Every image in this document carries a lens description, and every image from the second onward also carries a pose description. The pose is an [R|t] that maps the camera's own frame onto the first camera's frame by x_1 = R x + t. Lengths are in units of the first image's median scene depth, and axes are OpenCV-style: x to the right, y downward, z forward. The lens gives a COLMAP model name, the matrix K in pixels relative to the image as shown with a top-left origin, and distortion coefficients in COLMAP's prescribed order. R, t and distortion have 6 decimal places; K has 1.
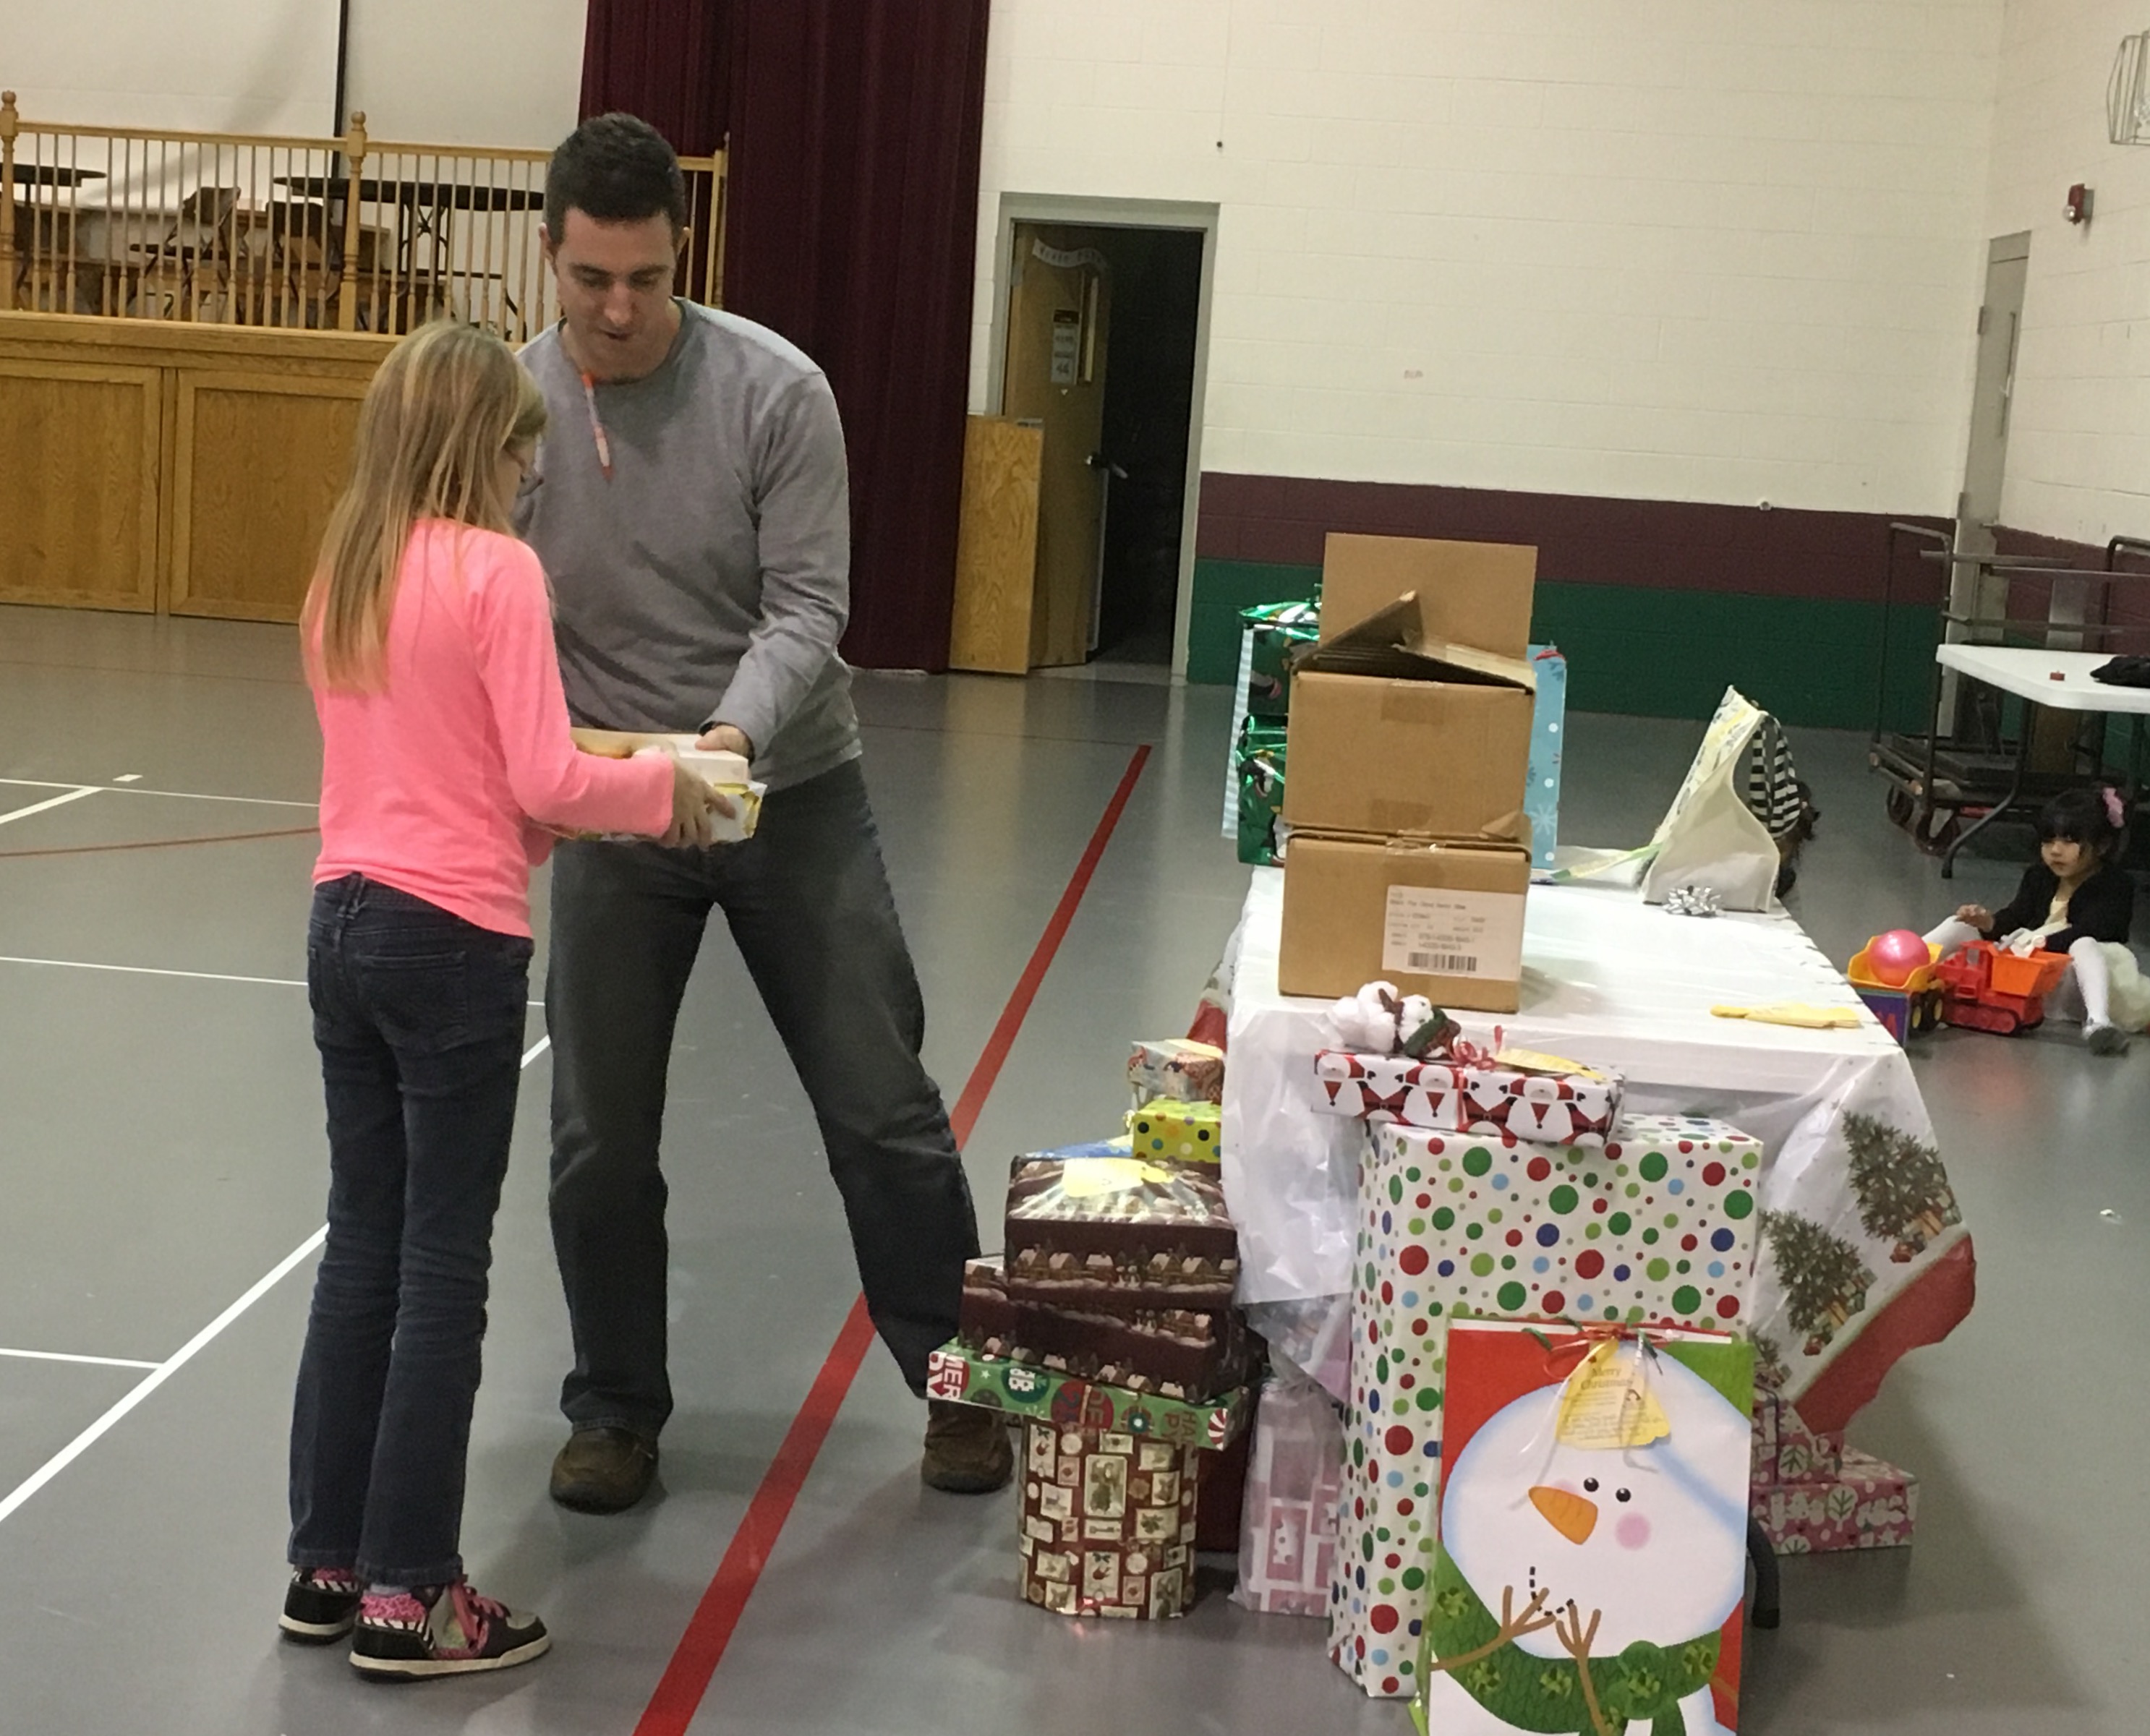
lens RADIAL K [[3452.4, 0, 1075.0], [0, 3452.4, 868.0], [0, 0, 1]] dist [-0.002408, 0.743992]
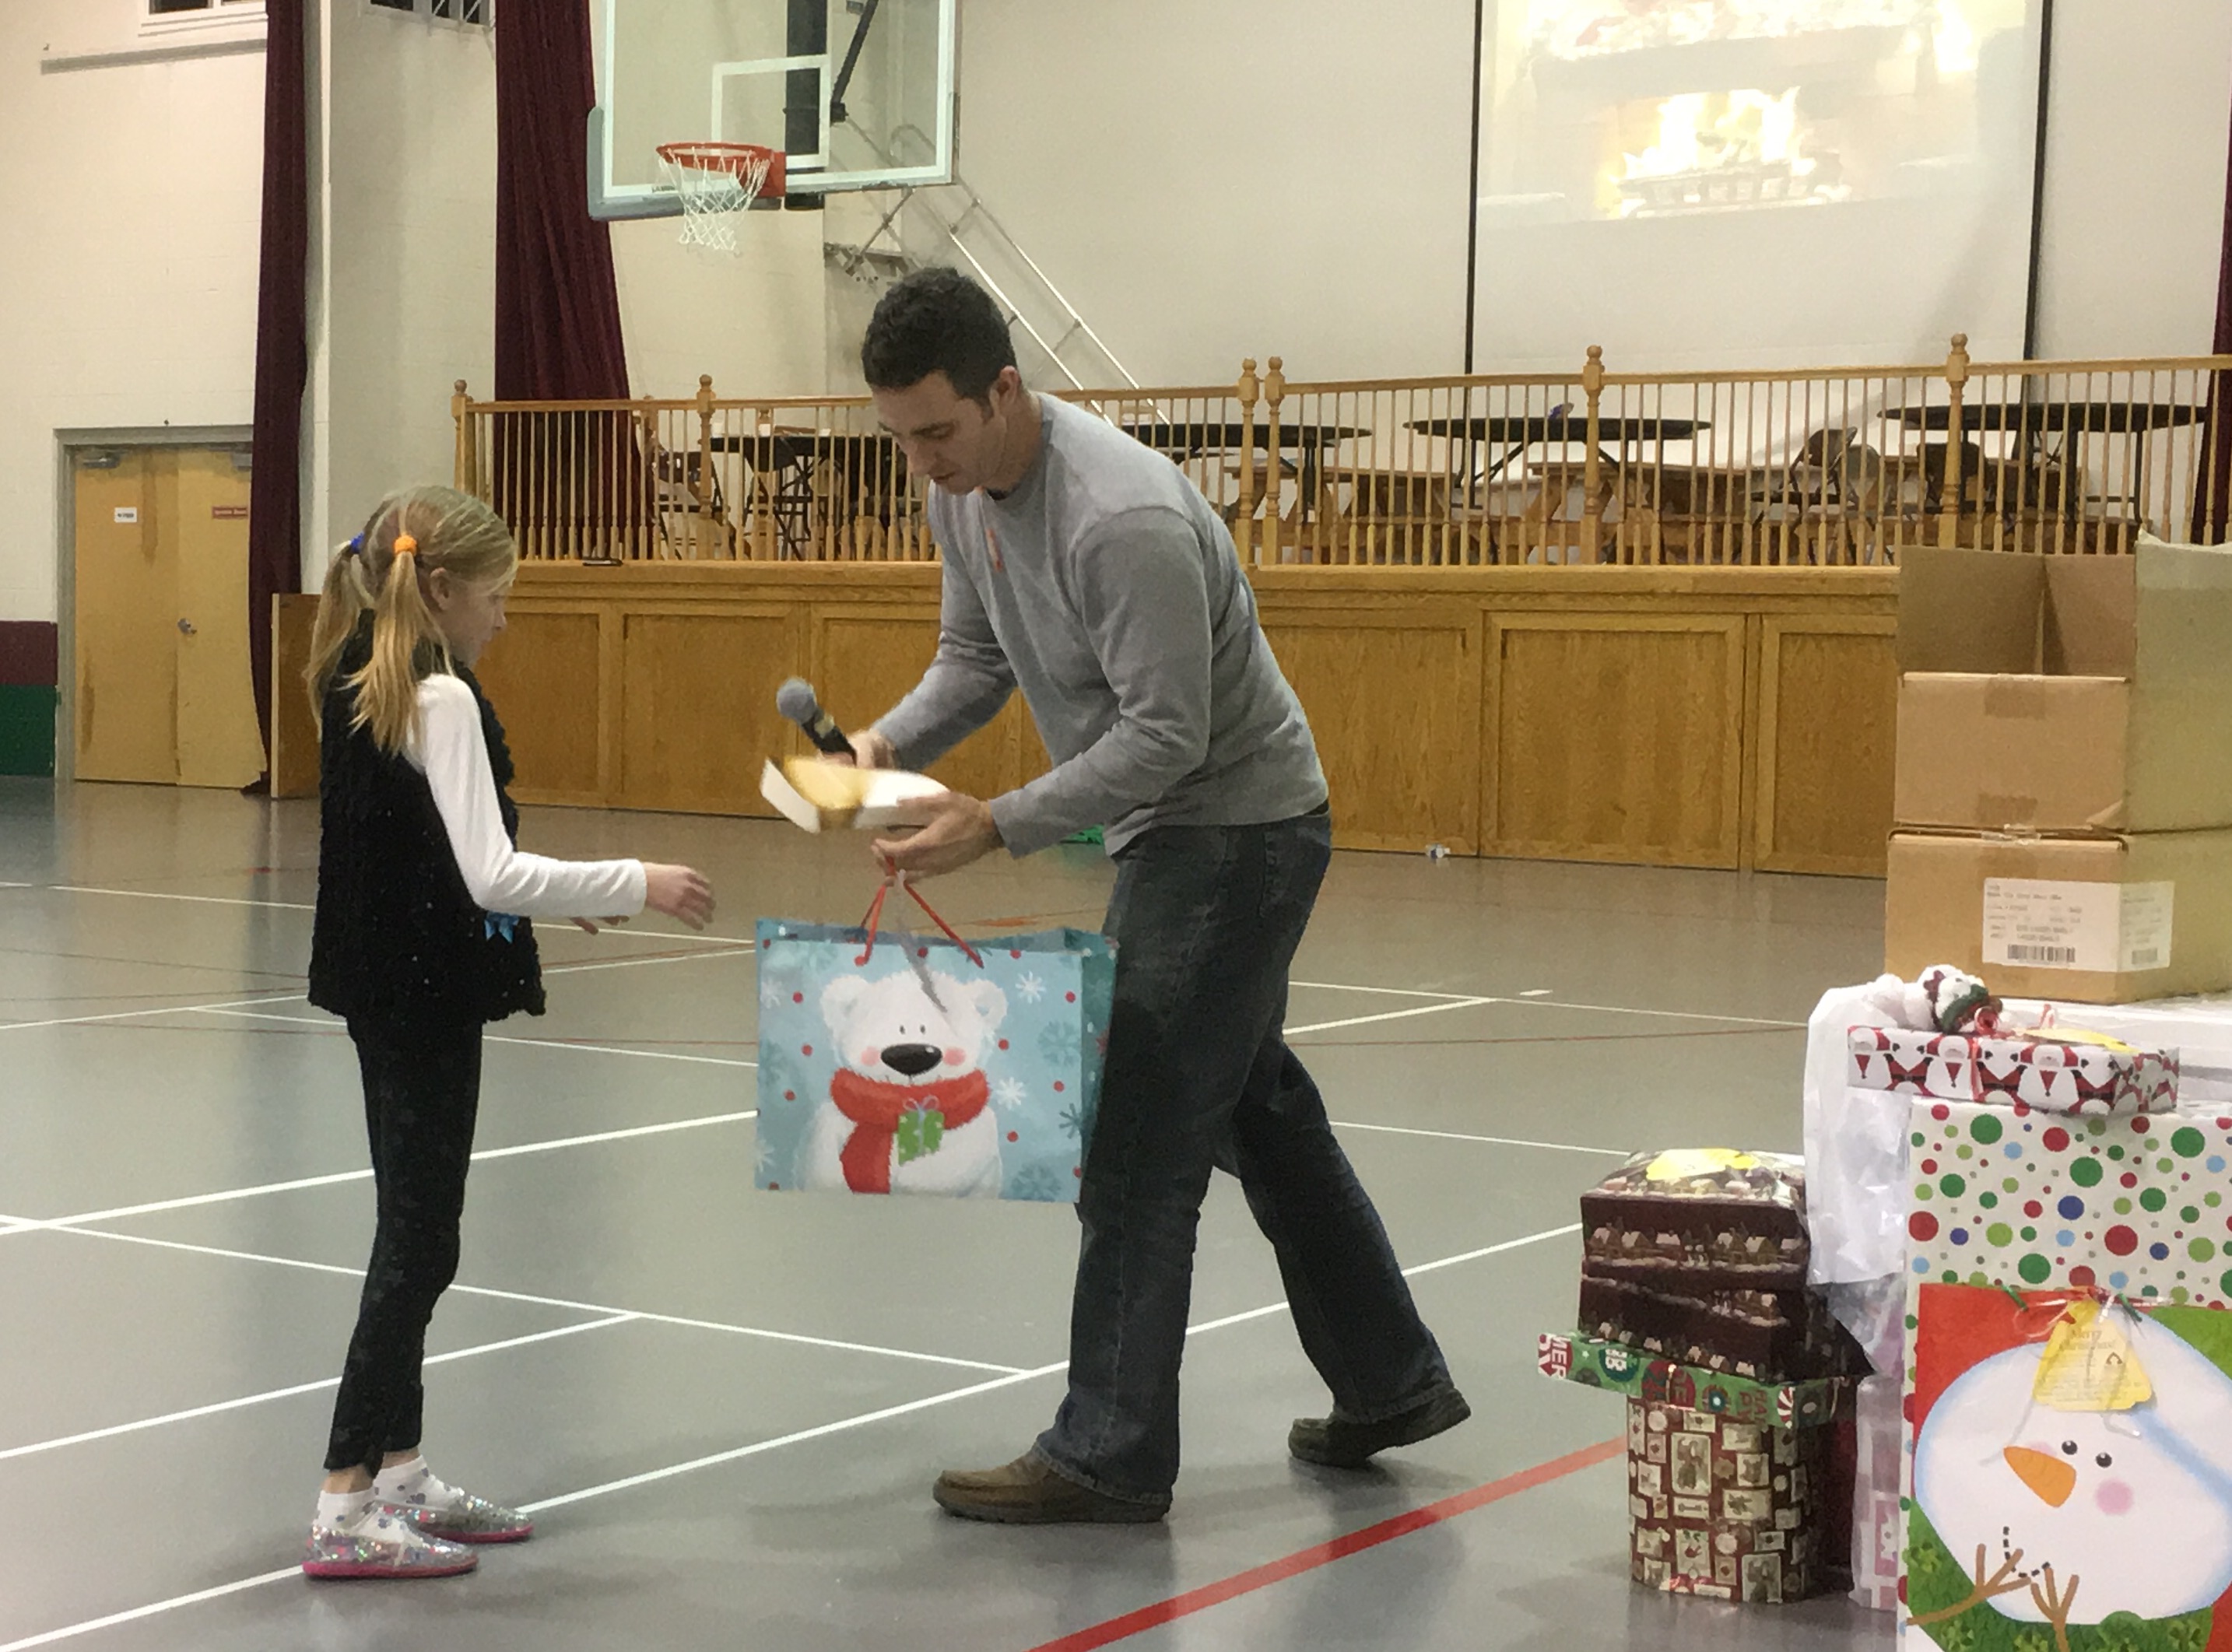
lens RADIAL K [[3885.5, 0, 1116.0], [0, 3885.5, 826.0], [0, 0, 1]] dist [-0.505462, 3.770666]
pose [[0.899593, -0.029637, -0.435723, 0.357159], [-0.010745, 0.995891, -0.089924, 0.095041], [0.436598, 0.085577, 0.895577, -0.105529]]
